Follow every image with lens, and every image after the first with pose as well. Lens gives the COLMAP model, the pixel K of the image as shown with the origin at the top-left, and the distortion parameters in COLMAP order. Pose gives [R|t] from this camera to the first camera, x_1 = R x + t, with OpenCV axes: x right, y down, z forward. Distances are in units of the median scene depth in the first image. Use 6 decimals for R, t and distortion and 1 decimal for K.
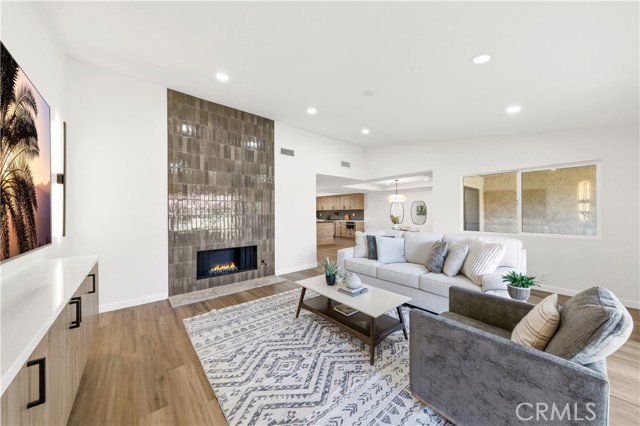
lens RADIAL K [[219.1, 0, 319.8], [0, 219.1, 211.9], [0, 0, 1]] dist [-0.000329, 0.000002]
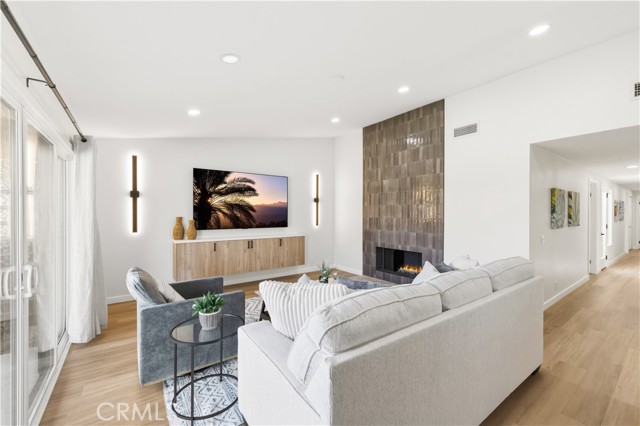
lens RADIAL K [[266.4, 0, 320.2], [0, 266.4, 213.6], [0, 0, 1]] dist [-0.000321, -0.000031]
pose [[-0.078294, 0.008401, -0.996895, 0.811387], [0.003091, 0.999962, 0.008184, -0.017695], [0.996926, -0.002440, -0.078317, 0.664998]]
